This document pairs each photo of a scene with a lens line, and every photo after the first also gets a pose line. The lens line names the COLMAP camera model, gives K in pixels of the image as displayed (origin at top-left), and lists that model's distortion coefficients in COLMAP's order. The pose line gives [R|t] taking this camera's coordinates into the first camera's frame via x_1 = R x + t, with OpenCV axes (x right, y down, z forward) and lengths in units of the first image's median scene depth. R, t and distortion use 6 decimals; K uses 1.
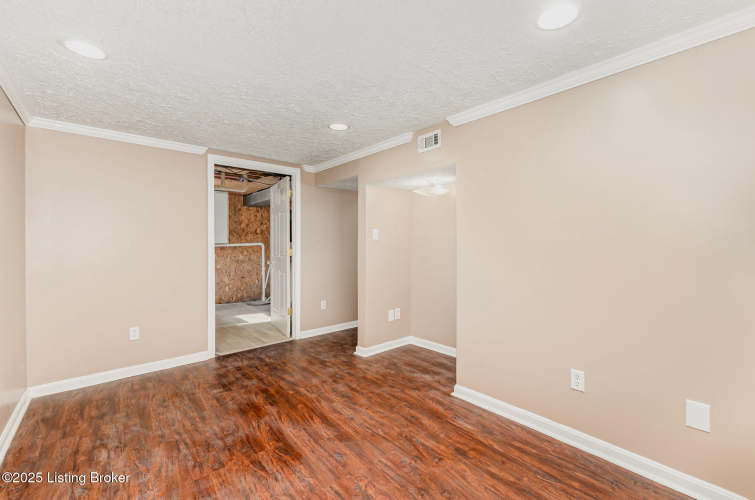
lens RADIAL K [[326.8, 0, 377.5], [0, 326.8, 250.0], [0, 0, 1]] dist [-0.002305, -0.000484]
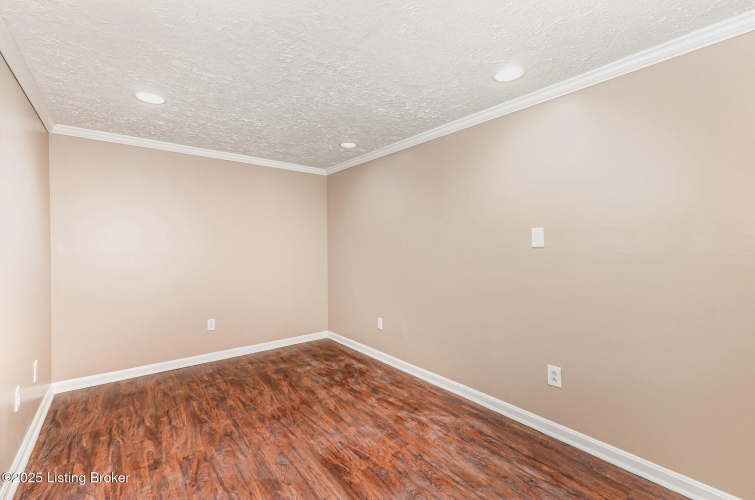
lens RADIAL K [[326.8, 0, 377.5], [0, 326.8, 250.0], [0, 0, 1]] dist [-0.002305, -0.000484]
pose [[-0.999645, -0.002240, 0.026562, -0.430120], [-0.001527, 0.999638, 0.026861, -0.037741], [-0.026613, 0.026811, -0.999286, 1.975812]]
